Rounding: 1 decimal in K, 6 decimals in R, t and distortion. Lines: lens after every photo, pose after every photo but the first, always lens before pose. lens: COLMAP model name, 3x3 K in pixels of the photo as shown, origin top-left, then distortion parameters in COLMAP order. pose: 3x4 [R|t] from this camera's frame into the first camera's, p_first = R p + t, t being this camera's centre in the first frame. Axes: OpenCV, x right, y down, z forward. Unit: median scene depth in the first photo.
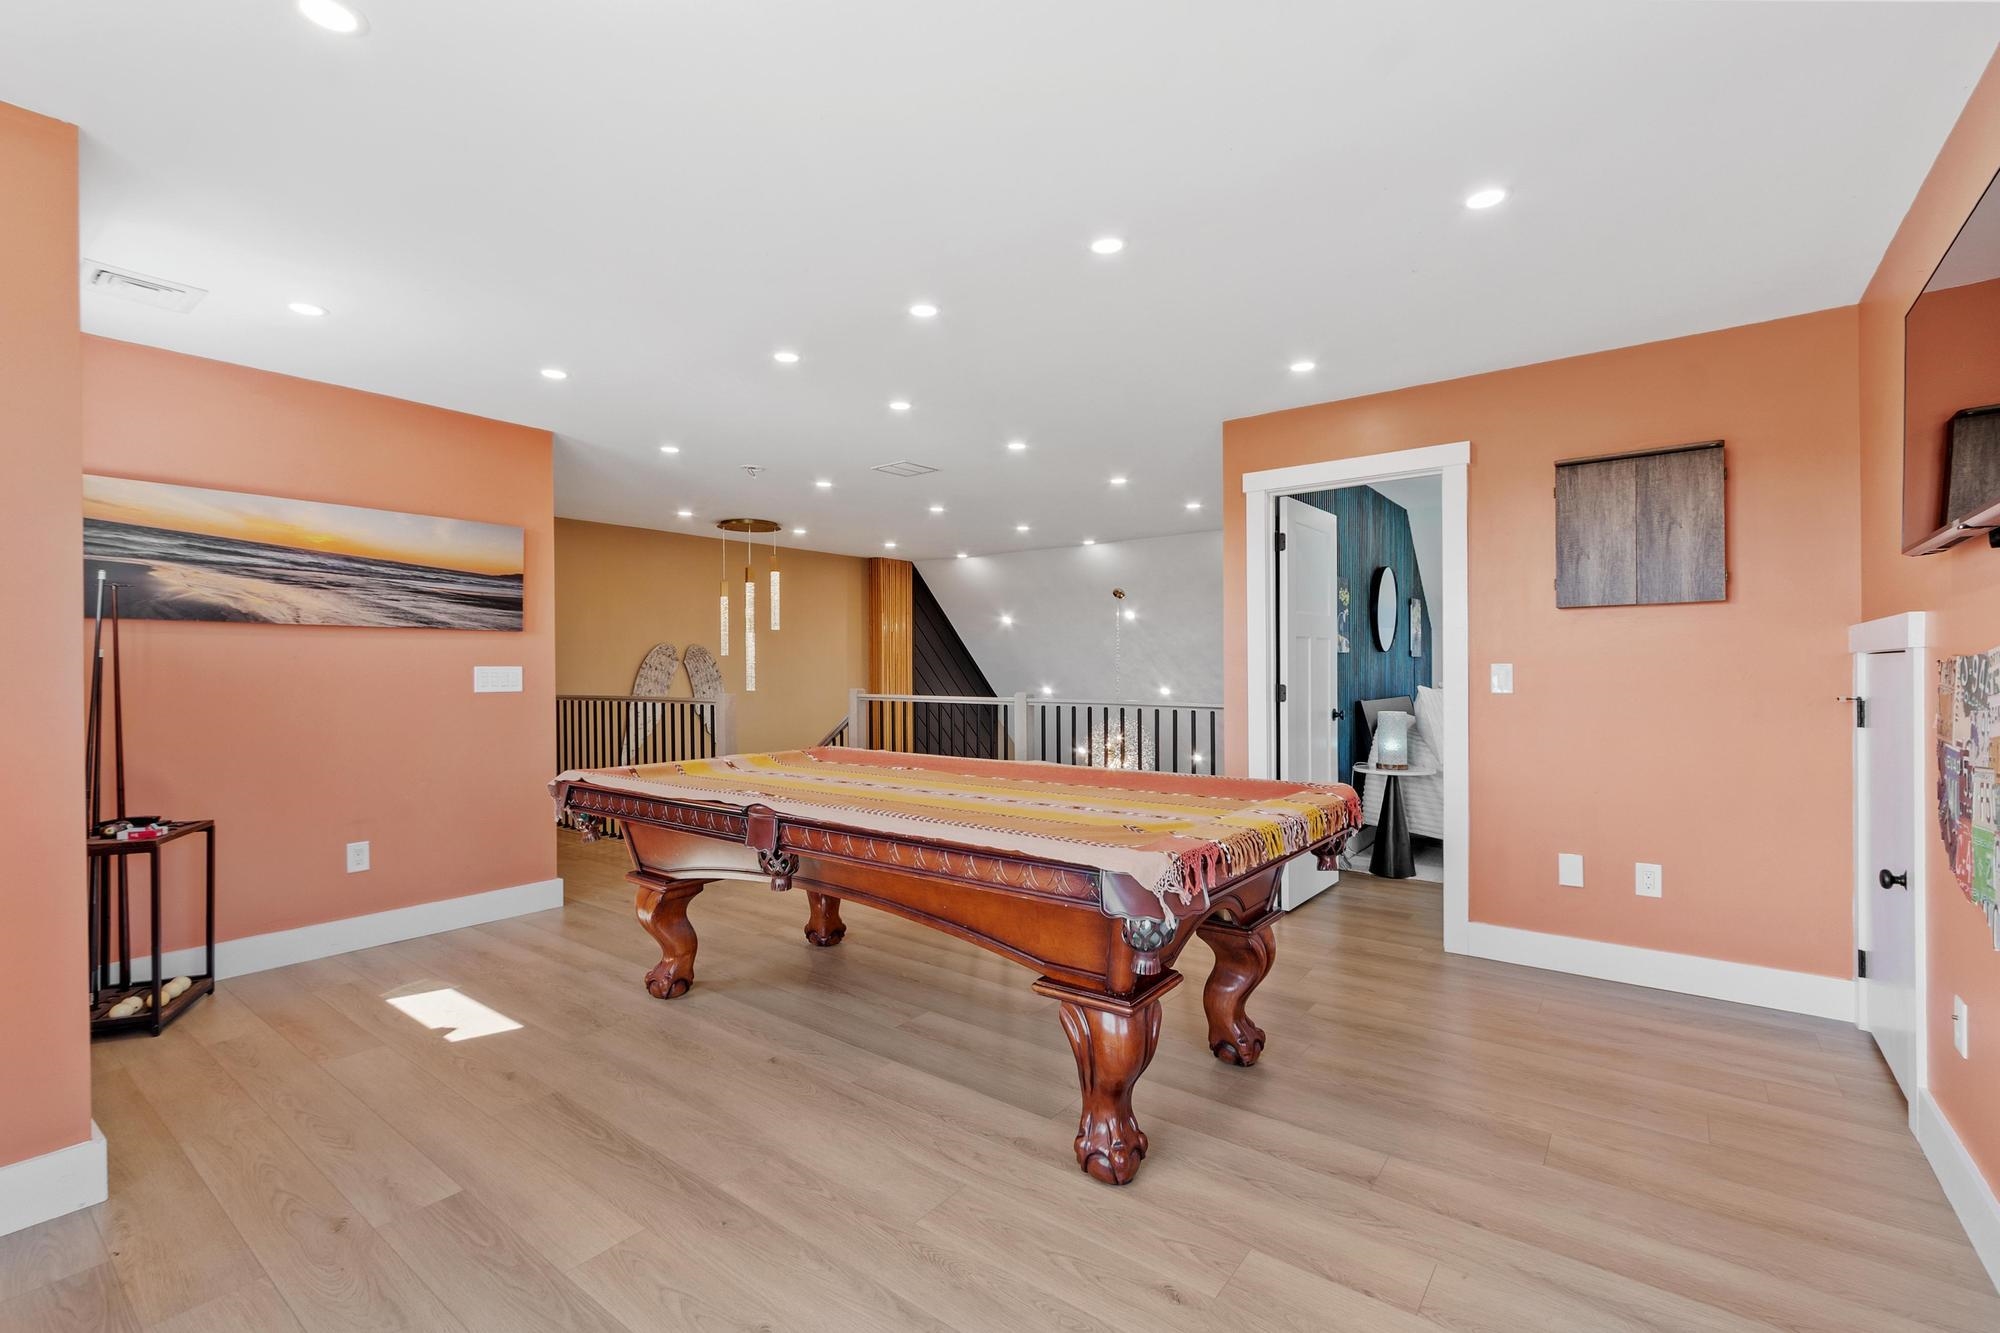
lens RADIAL K [[888.5, 0, 996.3], [0, 888.5, 672.0], [0, 0, 1]] dist [0.010289, 0.000487]
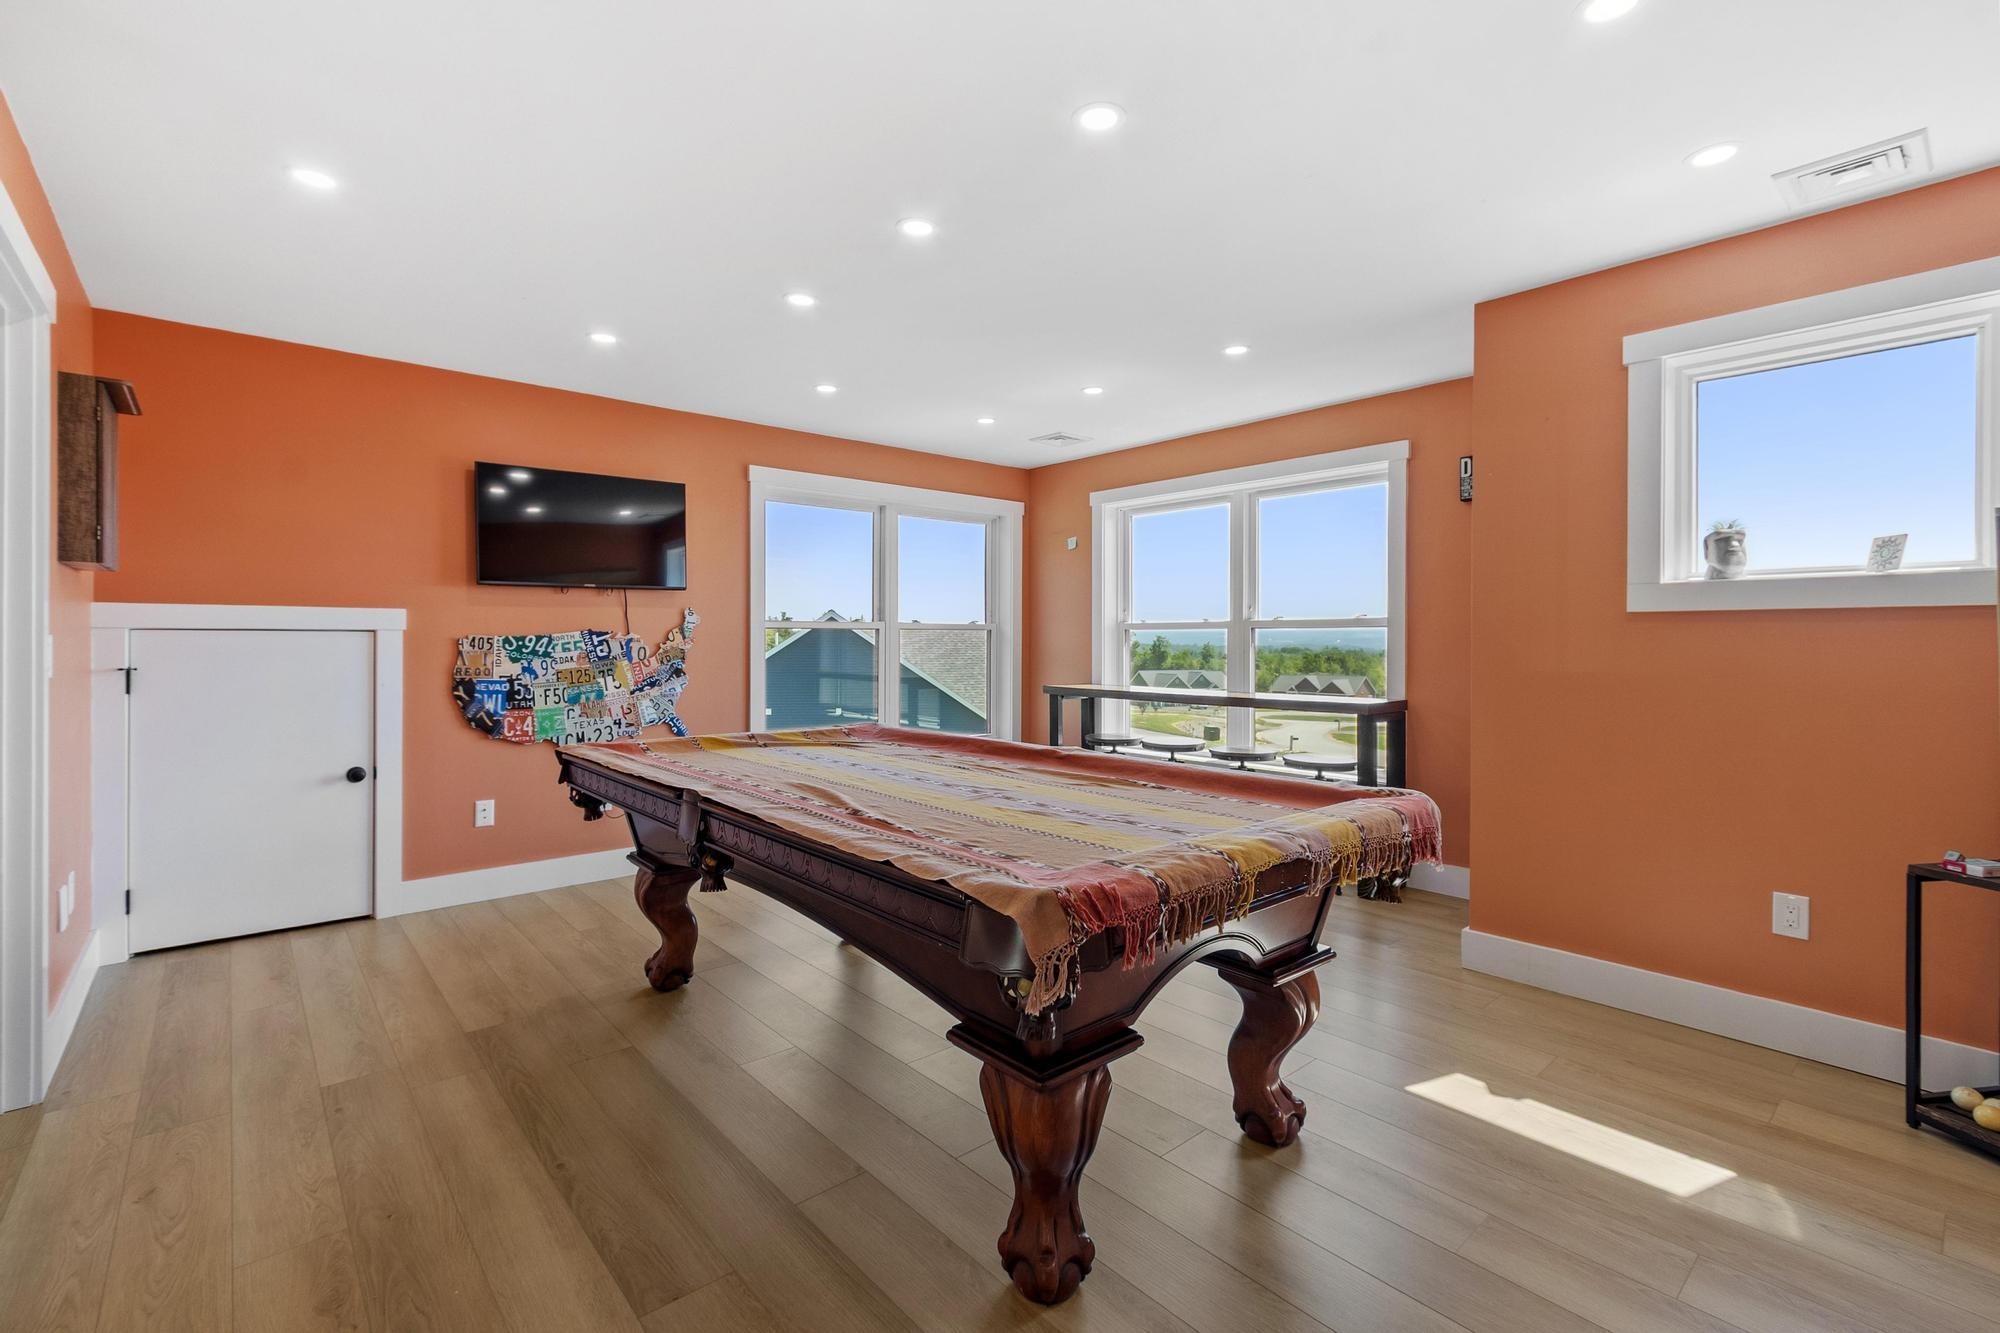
lens RADIAL K [[888.5, 0, 1006.8], [0, 888.5, 645.2], [0, 0, 1]] dist [0.010289, 0.000487]
pose [[-0.981393, 0.002391, 0.191997, -0.242733], [0.003584, 0.999976, 0.005868, -0.003242], [-0.191979, 0.006447, -0.981378, 1.354691]]
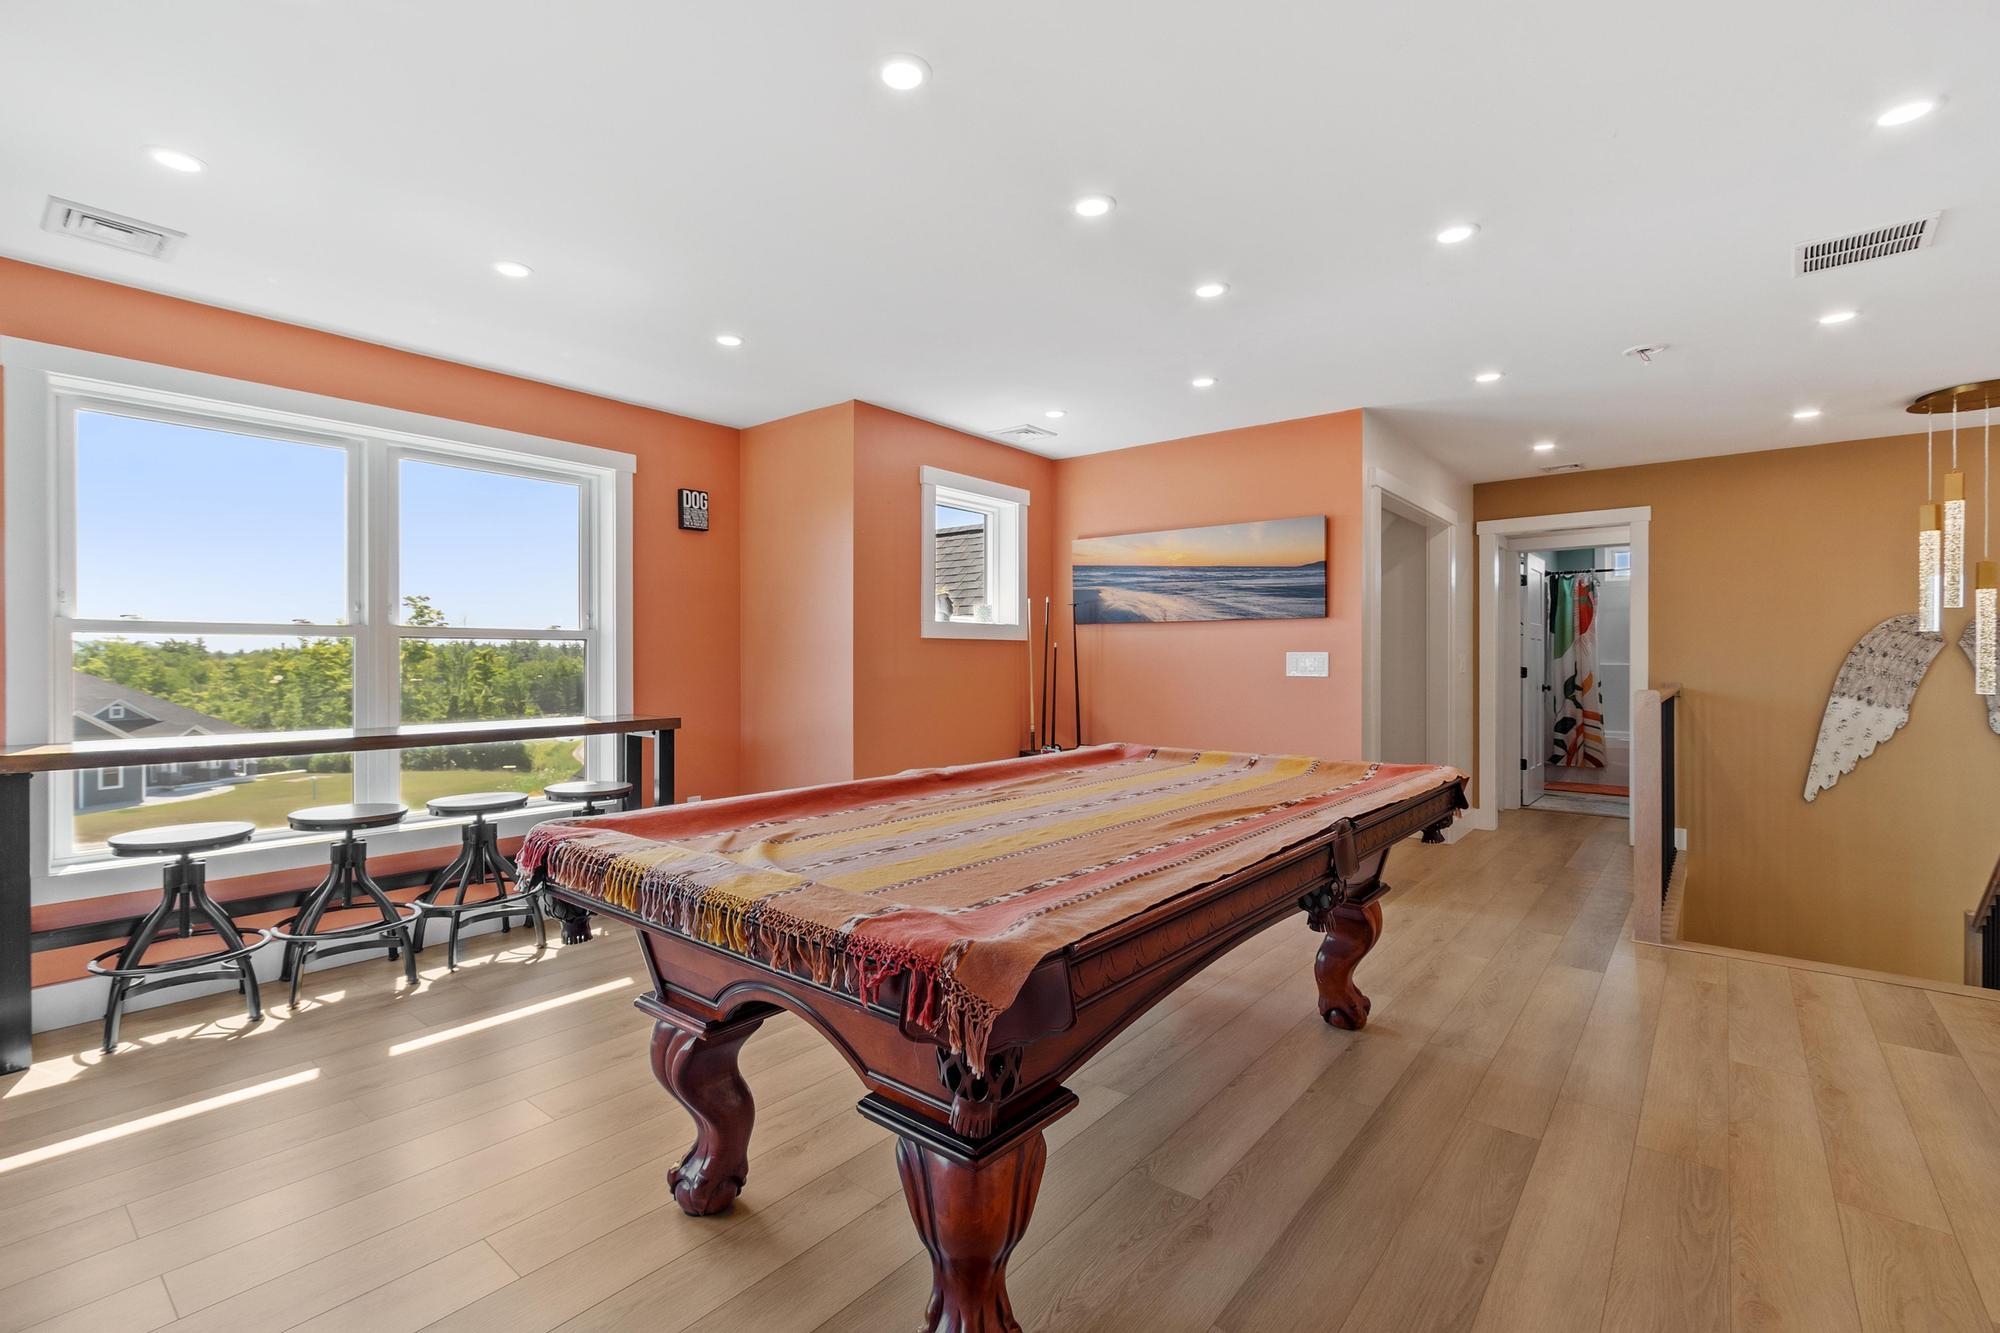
lens RADIAL K [[888.5, 0, 996.0], [0, 888.5, 662.0], [0, 0, 1]] dist [0.010289, 0.000487]
pose [[-0.029920, 0.009148, -0.999510, 0.520402], [-0.003389, 0.999951, 0.009253, -0.003761], [0.999547, 0.003664, -0.029888, 0.706474]]
